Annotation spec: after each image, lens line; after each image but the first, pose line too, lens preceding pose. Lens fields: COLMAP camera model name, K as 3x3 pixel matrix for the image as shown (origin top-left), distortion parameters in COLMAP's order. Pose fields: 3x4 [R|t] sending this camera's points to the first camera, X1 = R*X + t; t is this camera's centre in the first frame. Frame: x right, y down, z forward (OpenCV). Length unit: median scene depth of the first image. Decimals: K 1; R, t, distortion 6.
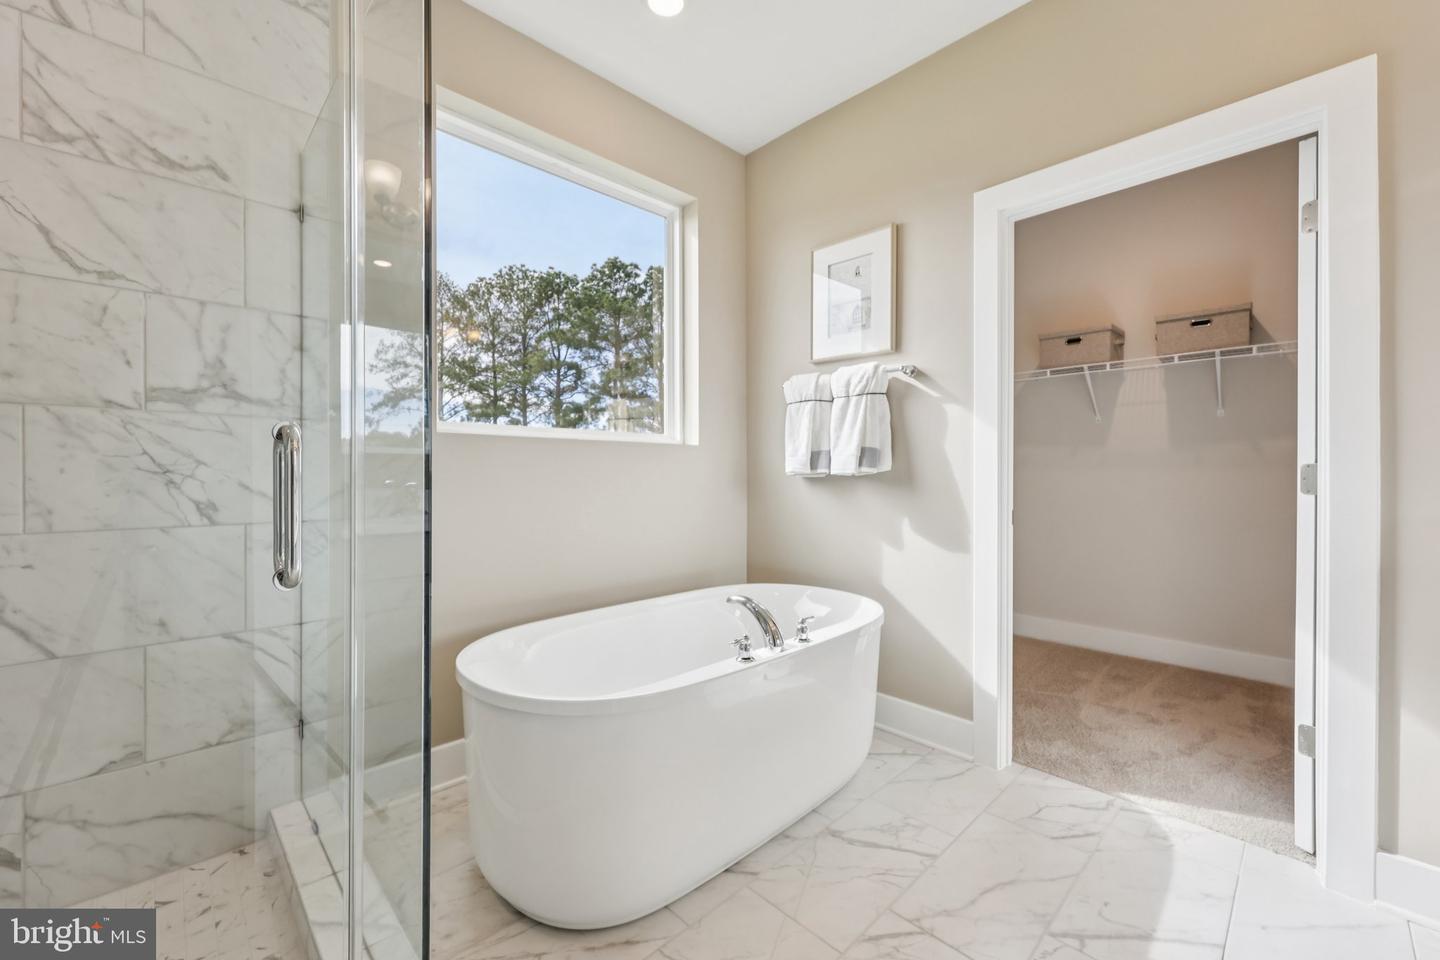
lens RADIAL K [[581.6, 0, 726.2], [0, 581.6, 474.0], [0, 0, 1]] dist [-0.000021, 0.000201]
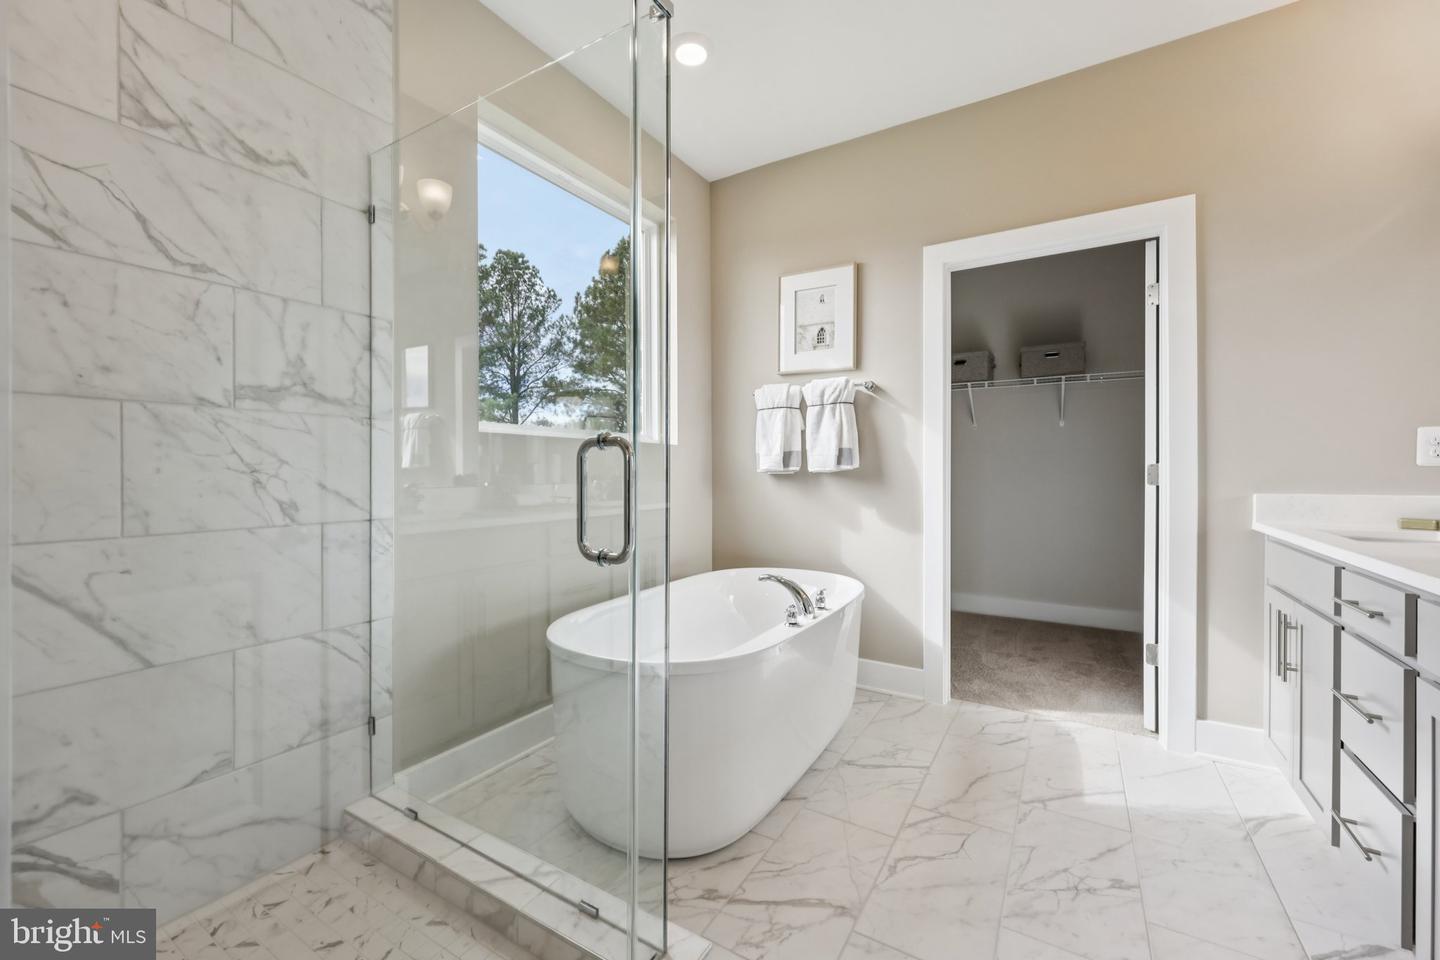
lens RADIAL K [[581.6, 0, 728.9], [0, 581.6, 469.4], [0, 0, 1]] dist [-0.000021, 0.000201]
pose [[0.966784, -0.001194, 0.255591, -0.404539], [0.001319, 0.999999, -0.000318, -0.005236], [-0.255590, 0.000644, 0.966785, -0.139982]]
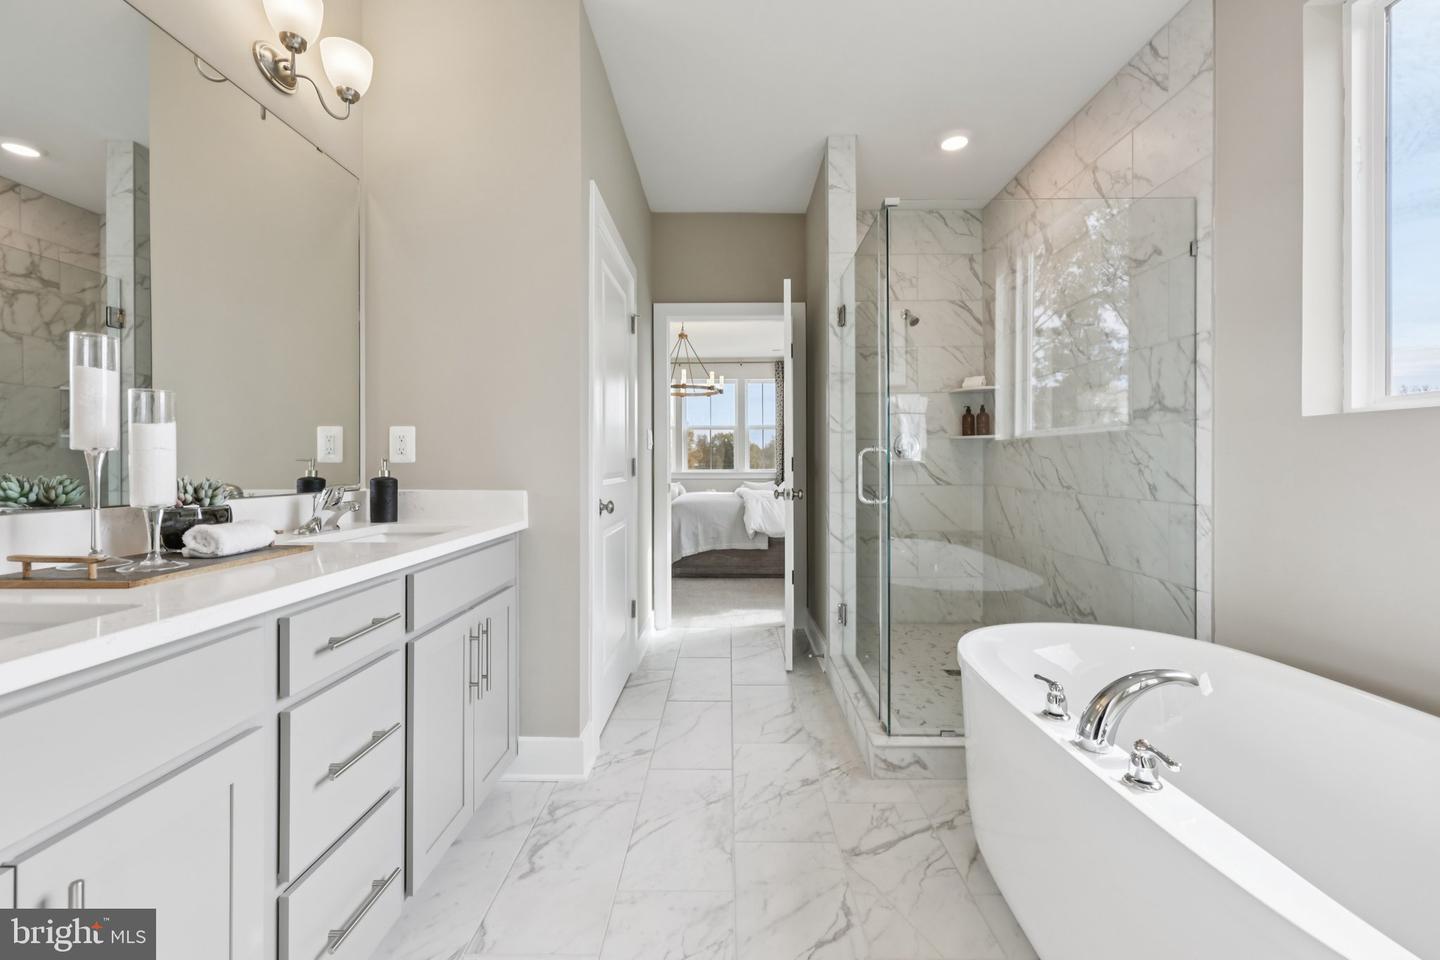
lens RADIAL K [[581.6, 0, 704.6], [0, 581.6, 464.9], [0, 0, 1]] dist [-0.000021, 0.000201]
pose [[-0.731594, 0.001381, -0.681739, 0.871679], [0.001756, 0.999998, 0.000141, -0.002440], [0.681738, -0.001094, -0.731595, 1.241805]]
